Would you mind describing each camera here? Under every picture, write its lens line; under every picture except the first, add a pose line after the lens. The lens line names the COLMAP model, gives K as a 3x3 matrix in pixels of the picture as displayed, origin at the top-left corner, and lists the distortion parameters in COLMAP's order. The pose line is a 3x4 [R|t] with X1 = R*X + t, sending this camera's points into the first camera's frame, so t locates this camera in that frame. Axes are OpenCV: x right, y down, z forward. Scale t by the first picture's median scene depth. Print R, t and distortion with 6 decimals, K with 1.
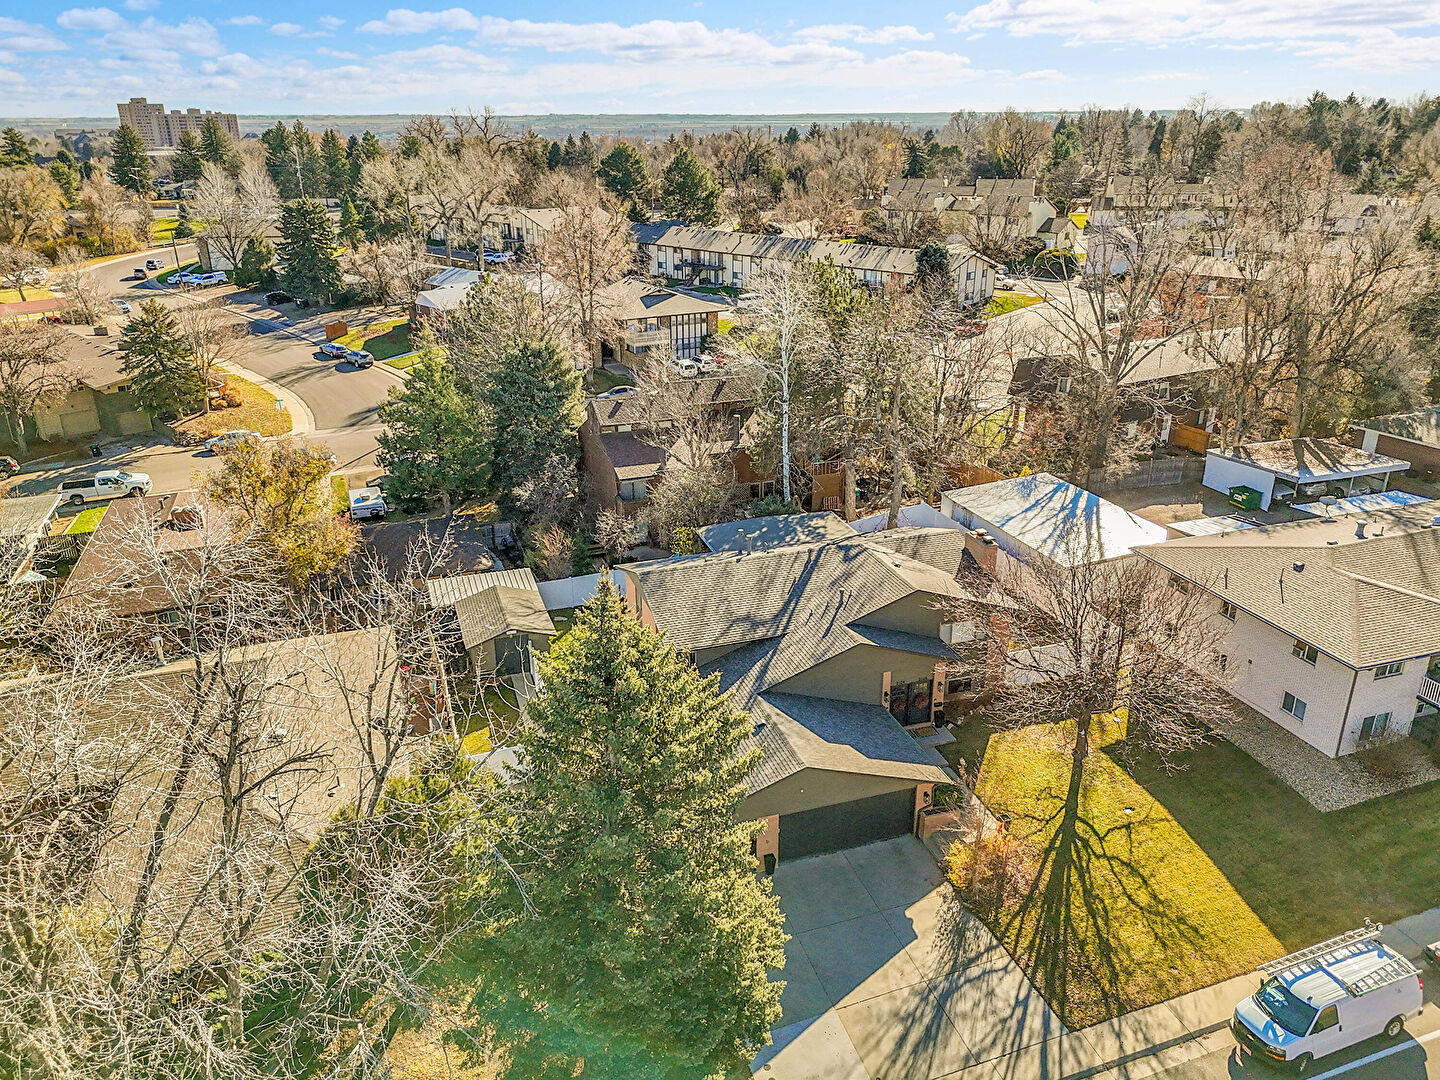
lens RADIAL K [[1057.6, 0, 733.2], [0, 1057.6, 547.2], [0, 0, 1]] dist [0.036273, -0.003489]
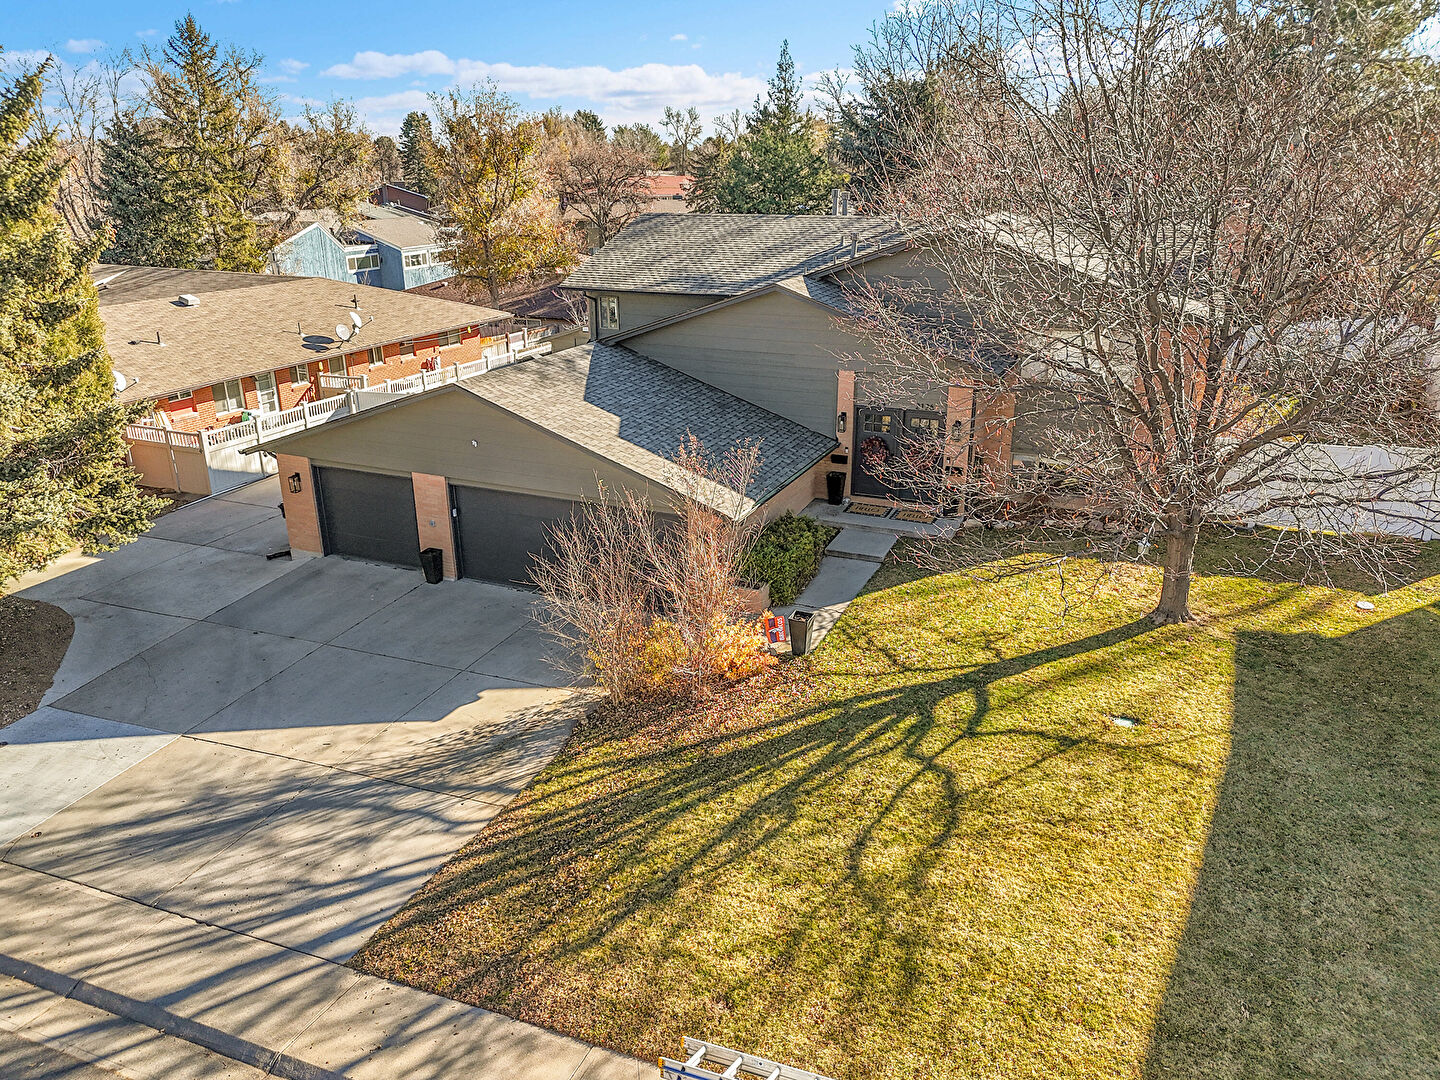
lens RADIAL K [[1052.6, 0, 720.0], [0, 1052.6, 540.0], [0, 0, 1]] dist [0.063436, -0.067172]
pose [[0.739998, 0.232544, -0.631131, 0.506836], [-0.245723, 0.966940, 0.068166, 0.201920], [0.626118, 0.104640, 0.772675, 0.637206]]
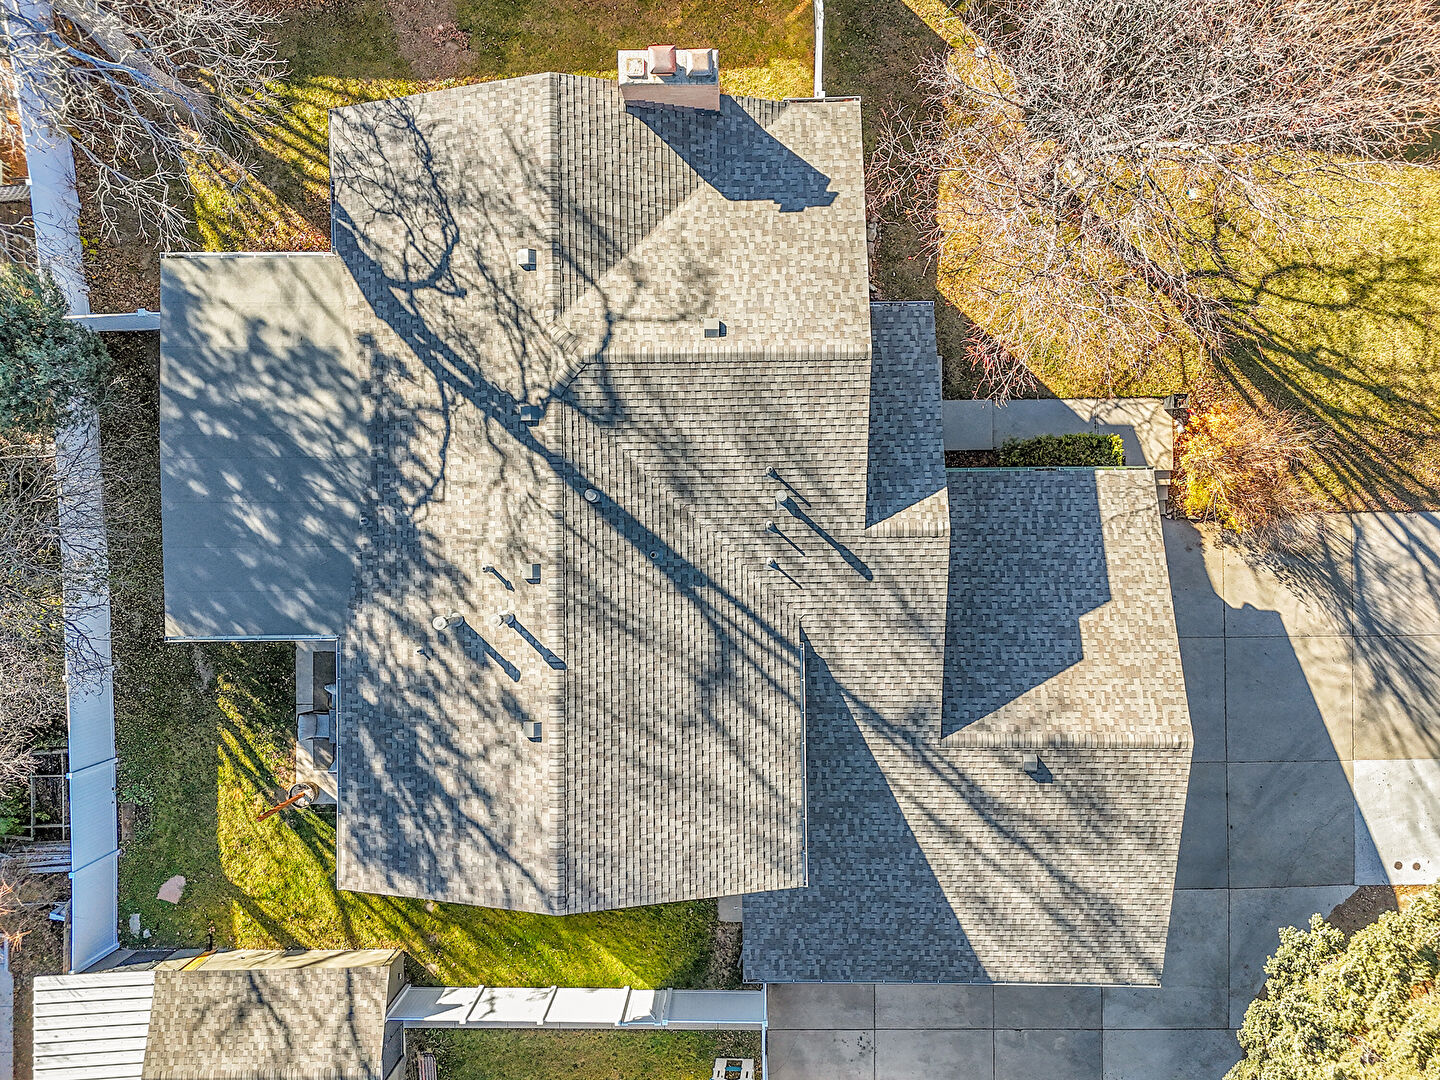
lens RADIAL K [[1052.6, 0, 720.0], [0, 1052.6, 540.0], [0, 0, 1]] dist [0.063436, -0.067172]
pose [[0.301254, -0.953543, -0.001559, 0.097652], [0.304969, 0.094800, 0.947632, -0.425118], [-0.903460, -0.285953, 0.319359, 1.028707]]
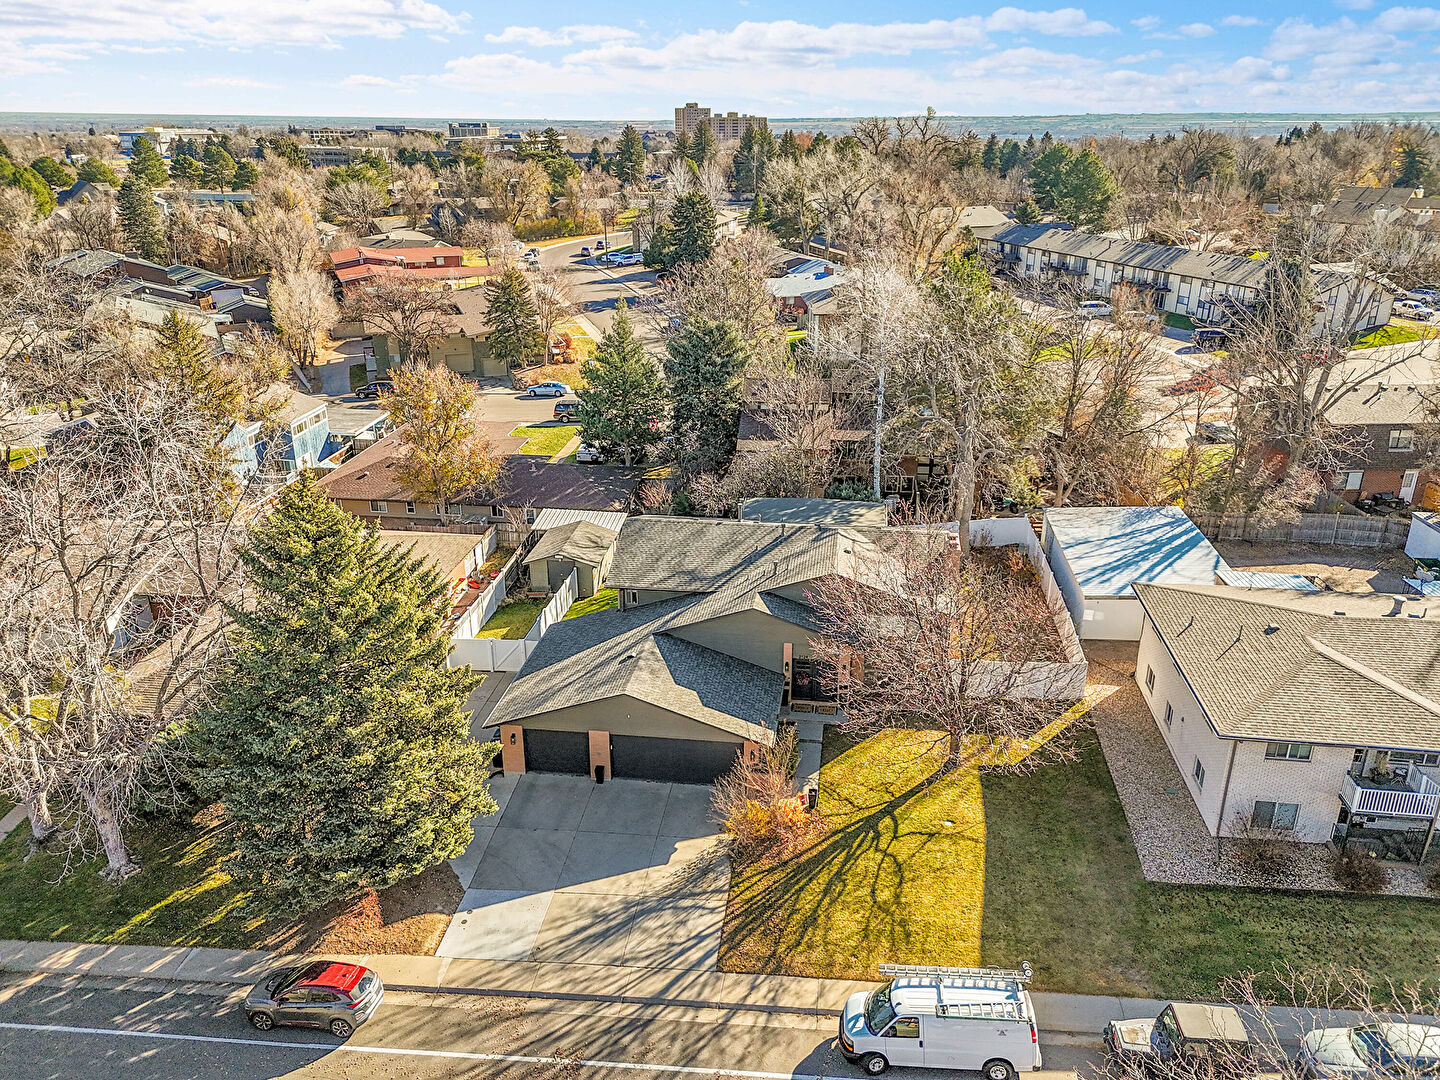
lens RADIAL K [[1052.6, 0, 720.0], [0, 1052.6, 540.0], [0, 0, 1]] dist [0.063436, -0.067172]
pose [[0.897885, 0.165305, -0.408016, 0.559516], [-0.167438, 0.985403, 0.030764, -0.005575], [0.407145, 0.040695, 0.912456, 0.008969]]
